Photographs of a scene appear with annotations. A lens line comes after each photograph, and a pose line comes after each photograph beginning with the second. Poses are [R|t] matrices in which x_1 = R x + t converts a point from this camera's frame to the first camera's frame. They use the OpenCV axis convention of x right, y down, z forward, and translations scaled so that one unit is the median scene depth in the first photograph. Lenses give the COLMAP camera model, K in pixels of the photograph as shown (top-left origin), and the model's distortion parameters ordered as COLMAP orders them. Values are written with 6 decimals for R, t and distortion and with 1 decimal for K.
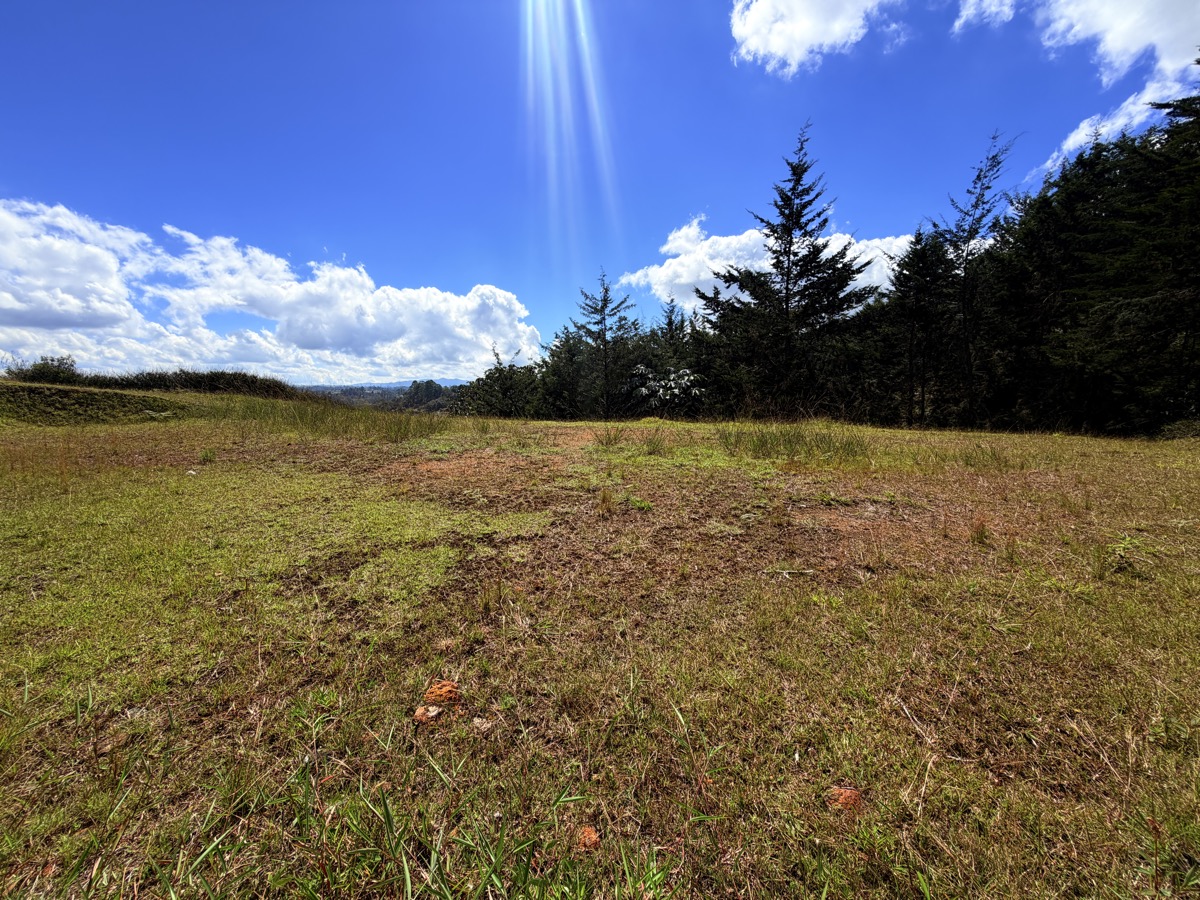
lens RADIAL K [[482.9, 0, 595.7], [0, 482.9, 449.2], [0, 0, 1]] dist [-0.000343, 0.000672]
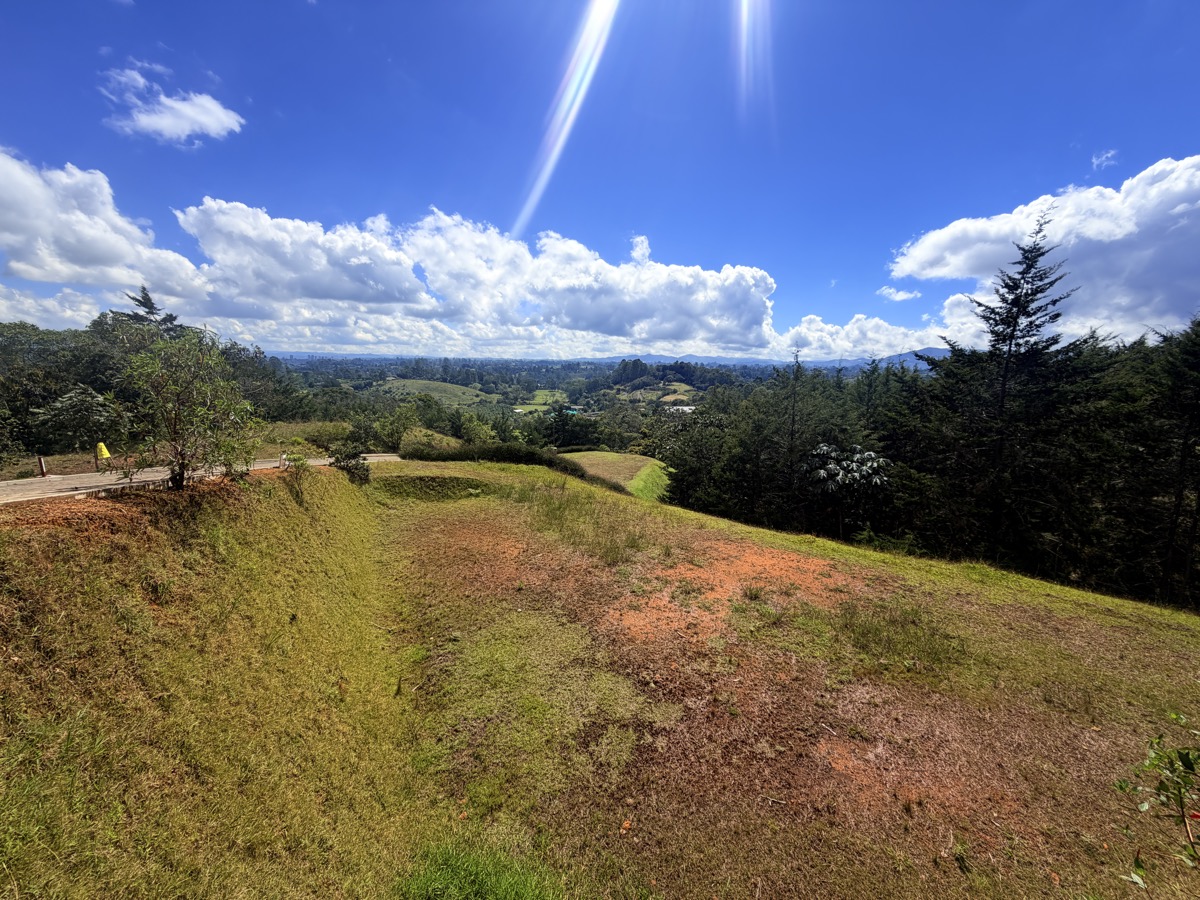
lens RADIAL K [[482.9, 0, 597.1], [0, 482.9, 449.5], [0, 0, 1]] dist [-0.000343, 0.000672]
pose [[0.917257, 0.095347, -0.386715, 0.049125], [-0.076550, 0.995025, 0.063758, -0.200735], [0.390870, -0.028880, 0.919993, -0.188206]]
